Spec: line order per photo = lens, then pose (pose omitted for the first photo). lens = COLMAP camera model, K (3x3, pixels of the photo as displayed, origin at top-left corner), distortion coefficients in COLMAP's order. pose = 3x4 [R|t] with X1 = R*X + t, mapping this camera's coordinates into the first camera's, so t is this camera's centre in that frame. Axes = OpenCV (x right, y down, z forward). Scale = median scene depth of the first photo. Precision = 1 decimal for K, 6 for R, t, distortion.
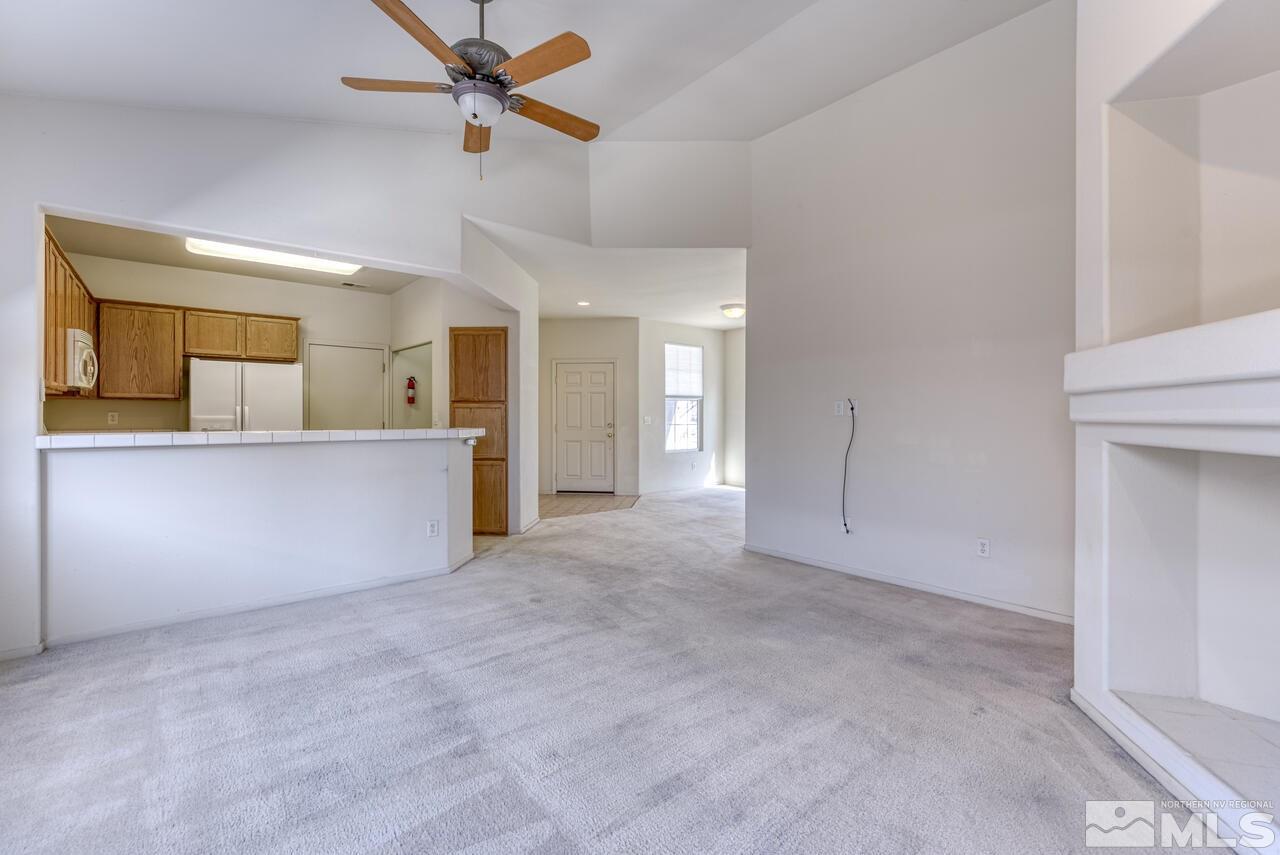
lens RADIAL K [[553.3, 0, 642.5], [0, 553.3, 424.6], [0, 0, 1]] dist [-0.000583, 0.002350]
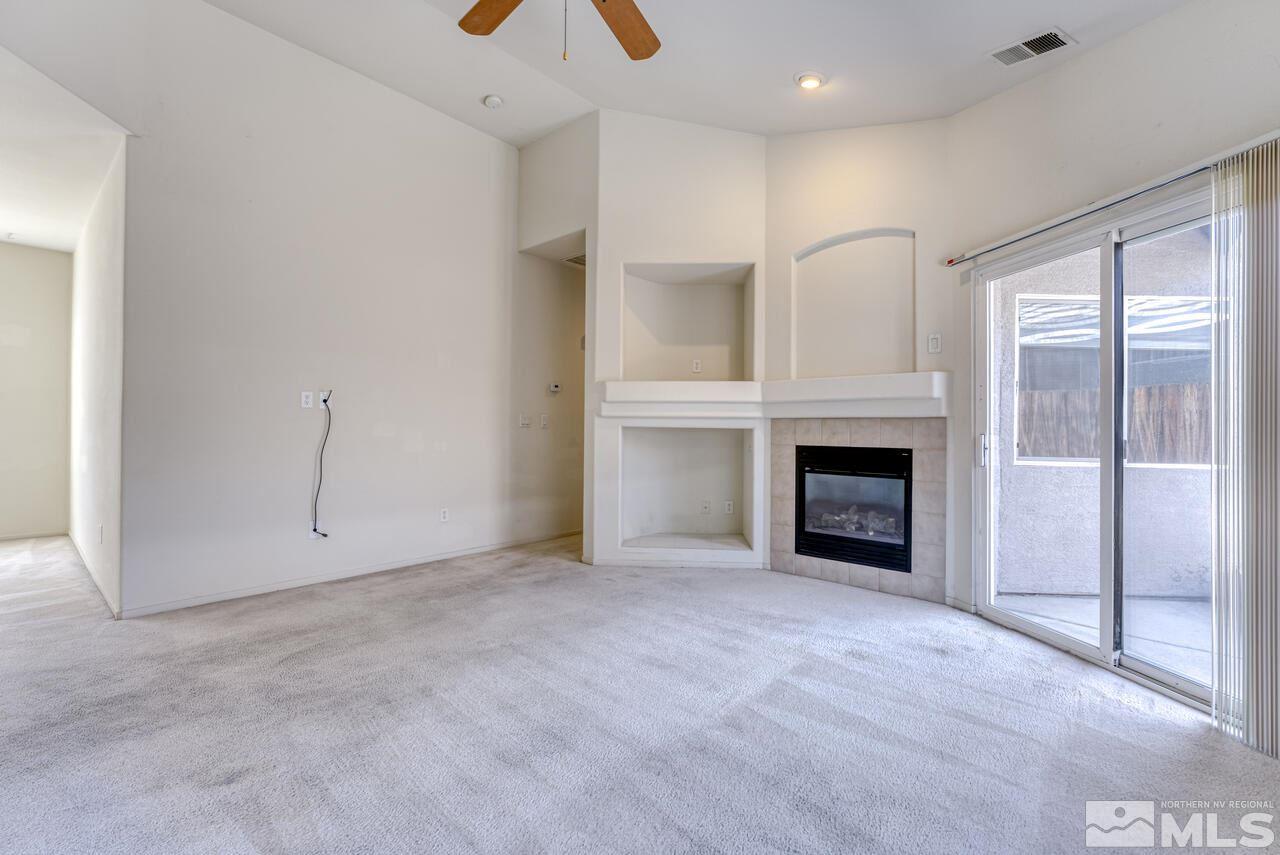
lens RADIAL K [[553.3, 0, 644.7], [0, 553.3, 428.5], [0, 0, 1]] dist [-0.000583, 0.002350]
pose [[-0.156636, -0.002626, 0.987653, -0.605241], [0.003353, 0.999989, 0.003190, 0.015434], [-0.987651, 0.003811, -0.156625, 0.612233]]
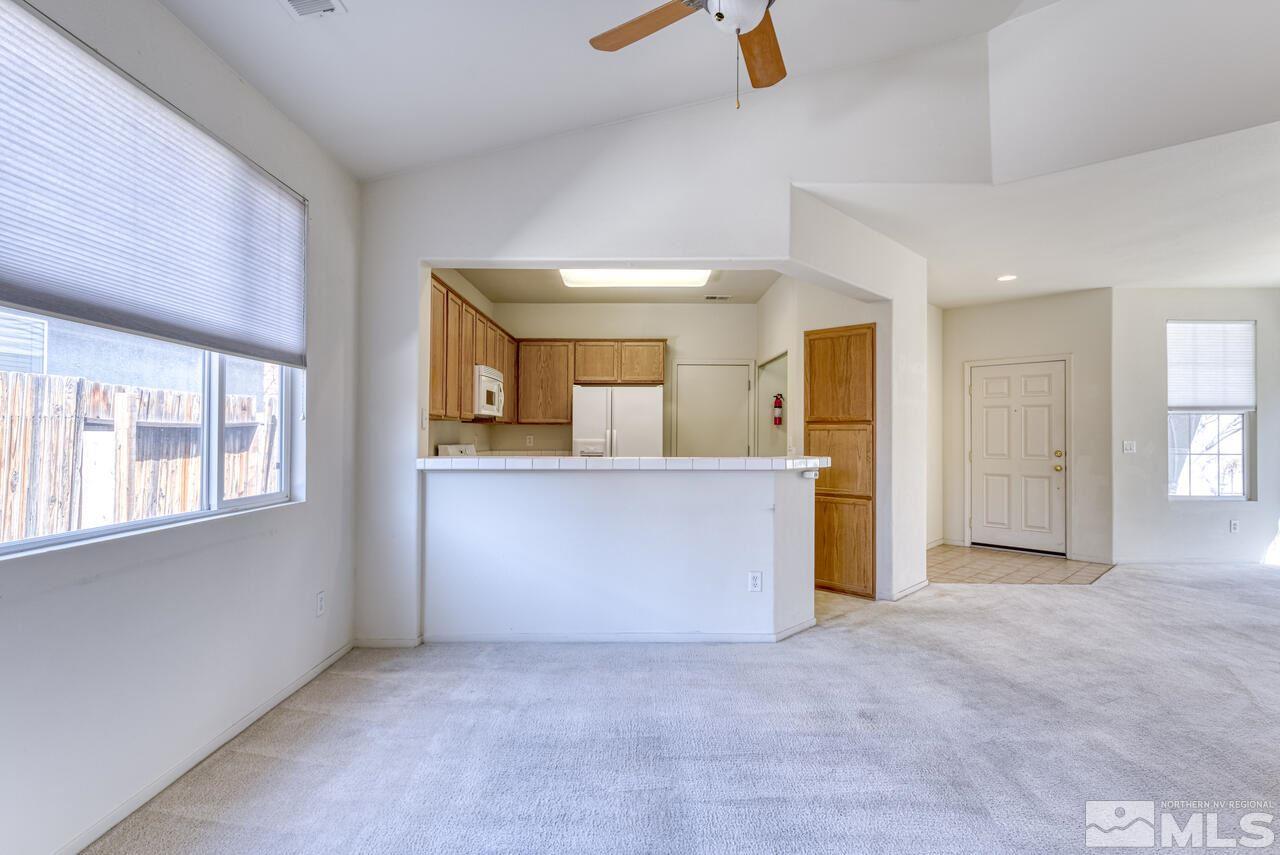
lens RADIAL K [[618.2, 0, 649.6], [0, 618.2, 432.7], [0, 0, 1]] dist [0.007050, 0.000402]
pose [[0.771302, -0.002441, -0.636465, 0.072944], [-0.011167, 0.999787, -0.017368, -0.010628], [0.636371, 0.020503, 0.771110, 0.202776]]
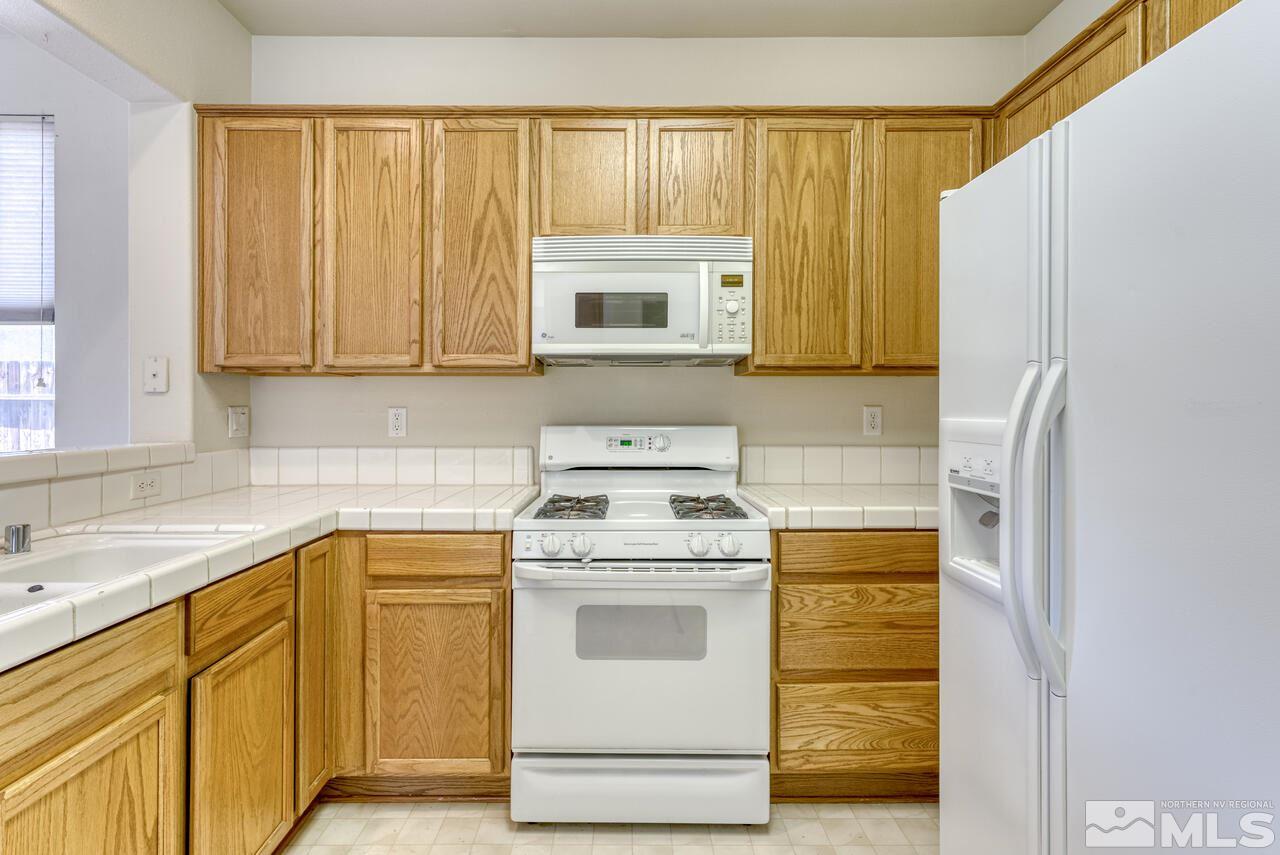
lens RADIAL K [[619.9, 0, 635.4], [0, 619.9, 430.1], [0, 0, 1]] dist [0.000937, 0.000324]
pose [[-0.646795, 0.025316, -0.762244, -0.596524], [-0.010909, 0.999040, 0.042438, -0.023480], [0.762586, 0.035764, -0.645897, 1.300918]]
